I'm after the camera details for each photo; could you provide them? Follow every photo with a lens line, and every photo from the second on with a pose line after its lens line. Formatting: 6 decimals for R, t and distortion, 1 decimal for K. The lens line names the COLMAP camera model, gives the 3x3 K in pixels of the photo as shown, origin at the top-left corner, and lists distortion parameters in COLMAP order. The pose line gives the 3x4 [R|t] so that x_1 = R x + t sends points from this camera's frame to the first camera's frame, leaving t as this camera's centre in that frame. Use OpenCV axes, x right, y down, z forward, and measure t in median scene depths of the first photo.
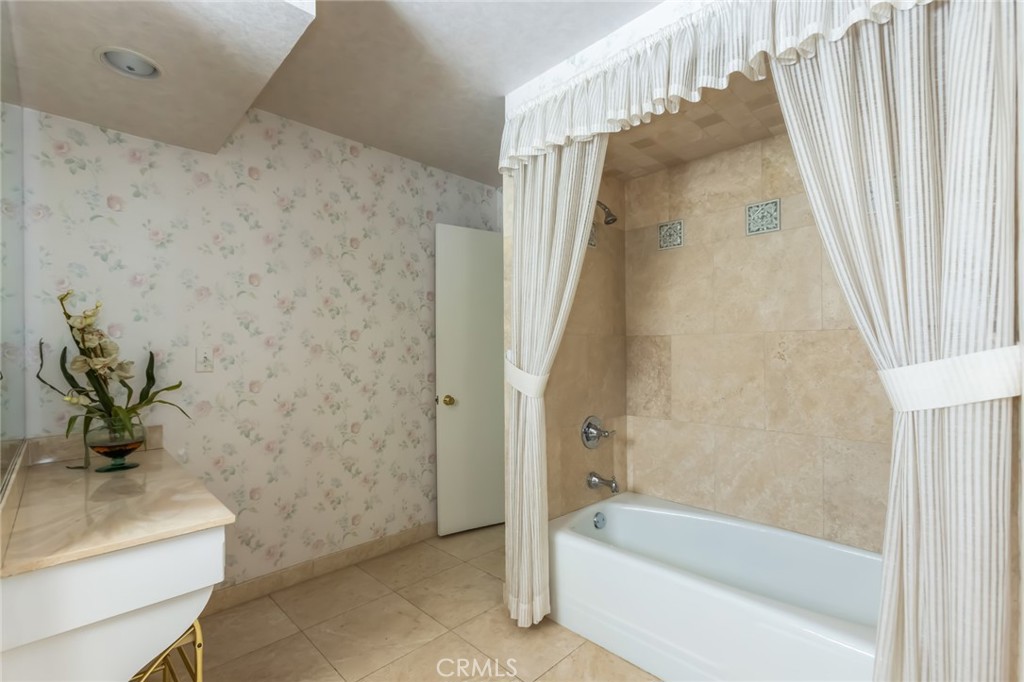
lens RADIAL K [[462.2, 0, 511.5], [0, 462.2, 346.5], [0, 0, 1]] dist [-0.000493, 0.000027]
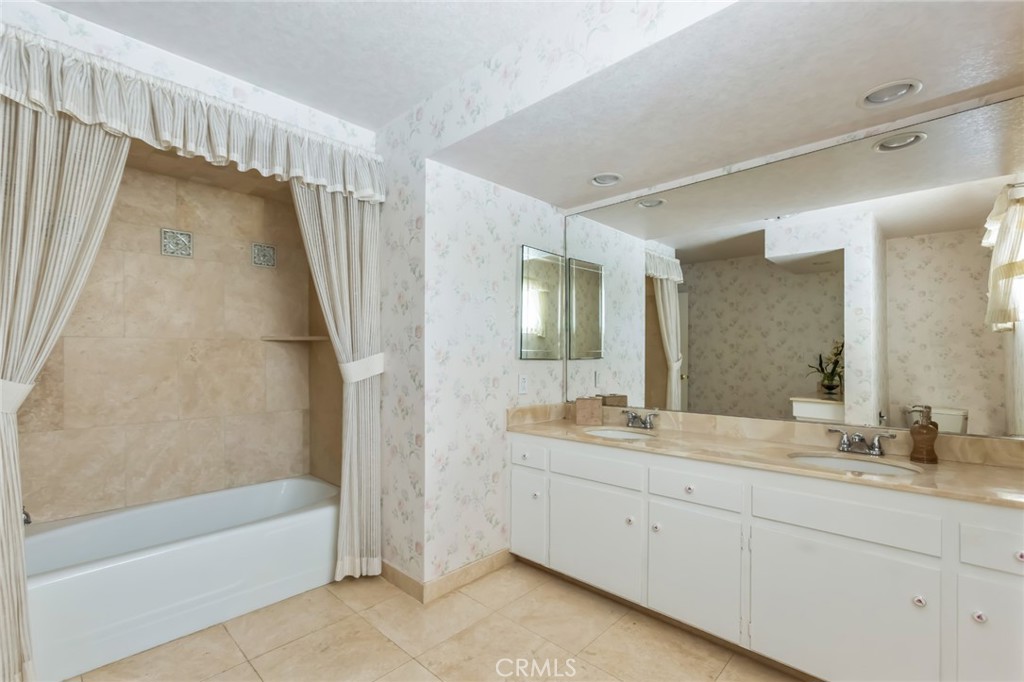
lens RADIAL K [[462.2, 0, 511.8], [0, 462.2, 339.7], [0, 0, 1]] dist [-0.000493, 0.000027]
pose [[-0.035032, 0.034394, 0.998794, -0.685281], [-0.009116, 0.999355, -0.034733, 0.005095], [-0.999345, -0.010321, -0.034696, 0.169944]]
